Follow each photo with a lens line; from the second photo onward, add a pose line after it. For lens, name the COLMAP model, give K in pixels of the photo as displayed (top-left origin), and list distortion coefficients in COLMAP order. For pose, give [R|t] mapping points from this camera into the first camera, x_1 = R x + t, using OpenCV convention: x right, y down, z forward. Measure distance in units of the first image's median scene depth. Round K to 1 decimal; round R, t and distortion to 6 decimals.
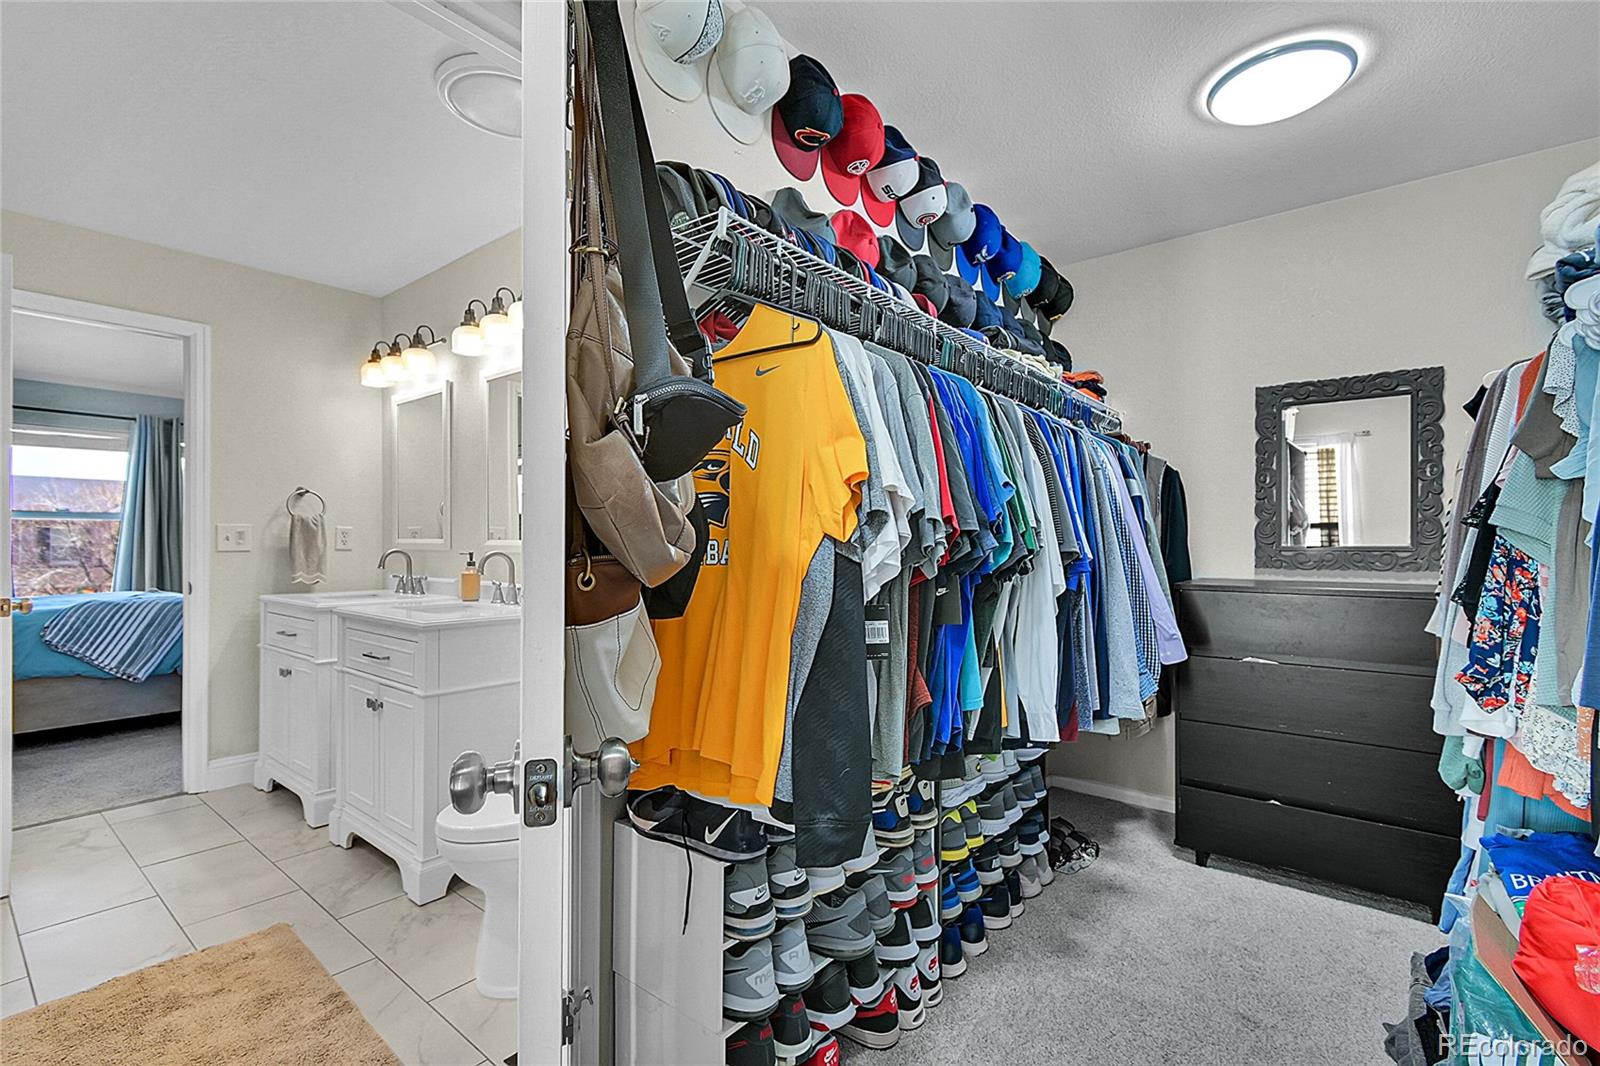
lens RADIAL K [[710.4, 0, 803.5], [0, 710.4, 535.3], [0, 0, 1]] dist [0.011564, -0.005284]
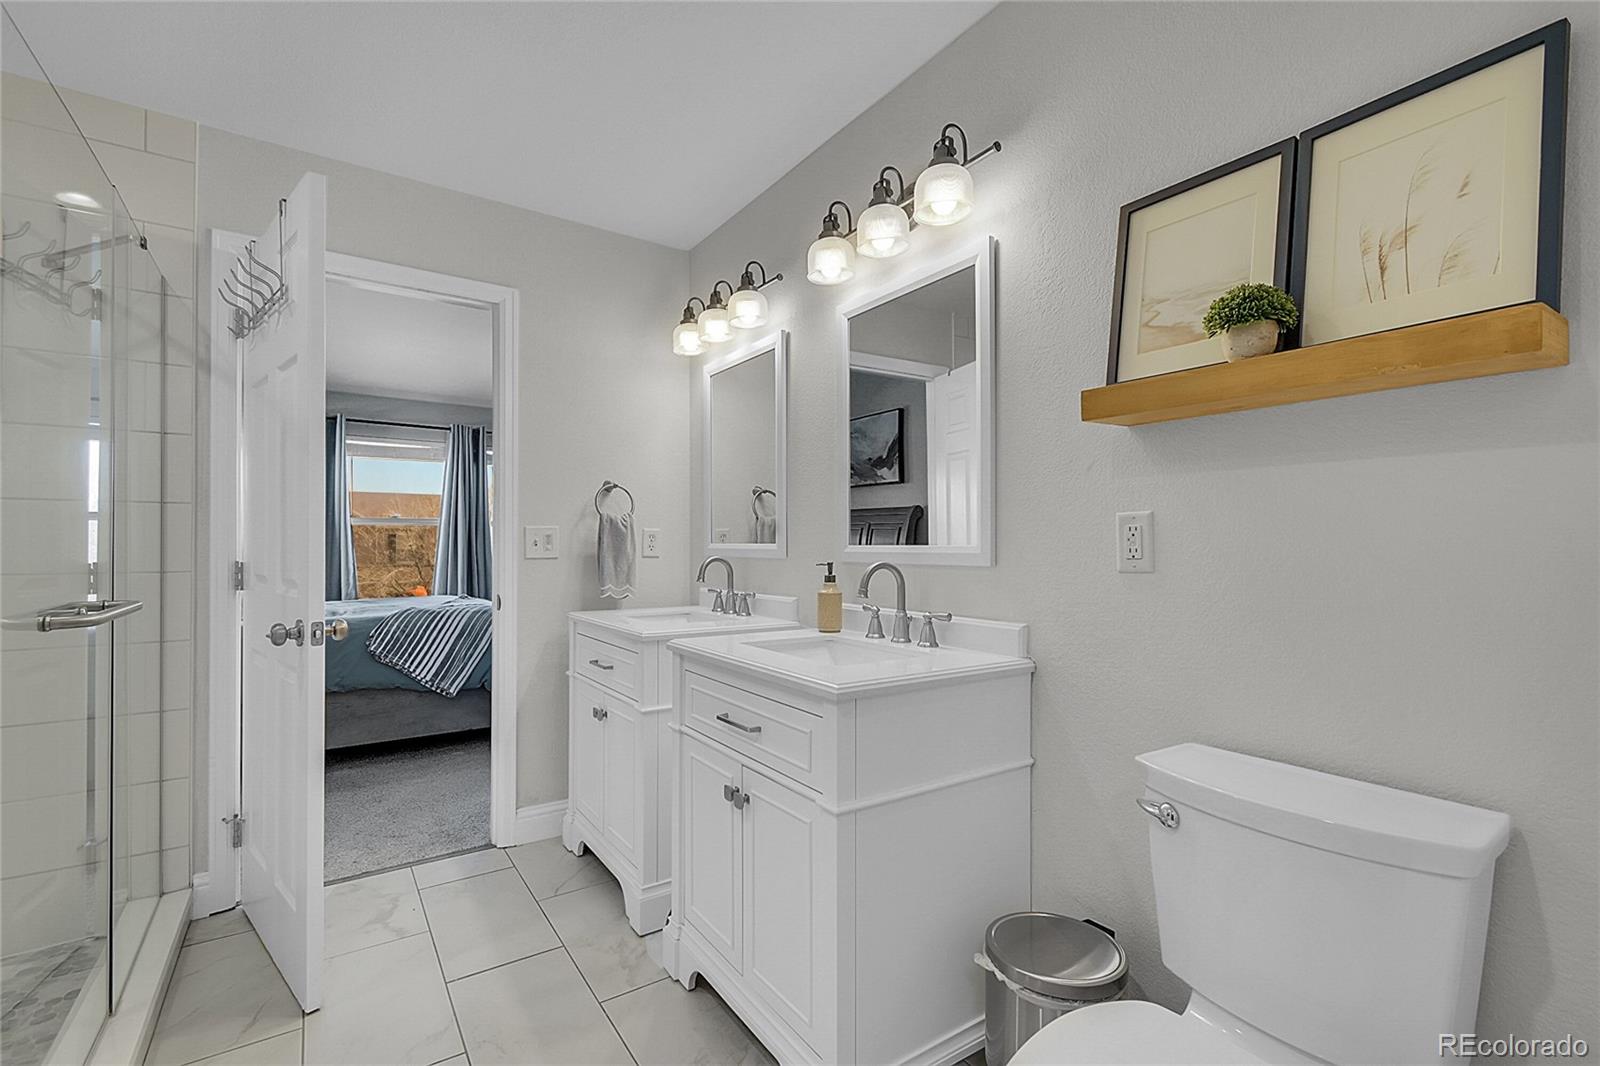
lens RADIAL K [[710.4, 0, 803.8], [0, 710.4, 535.7], [0, 0, 1]] dist [0.011564, -0.005284]
pose [[0.956778, -0.003835, -0.290795, -0.244854], [0.002426, 0.999984, -0.005205, 0.000897], [0.290810, 0.004275, 0.956771, 0.273521]]
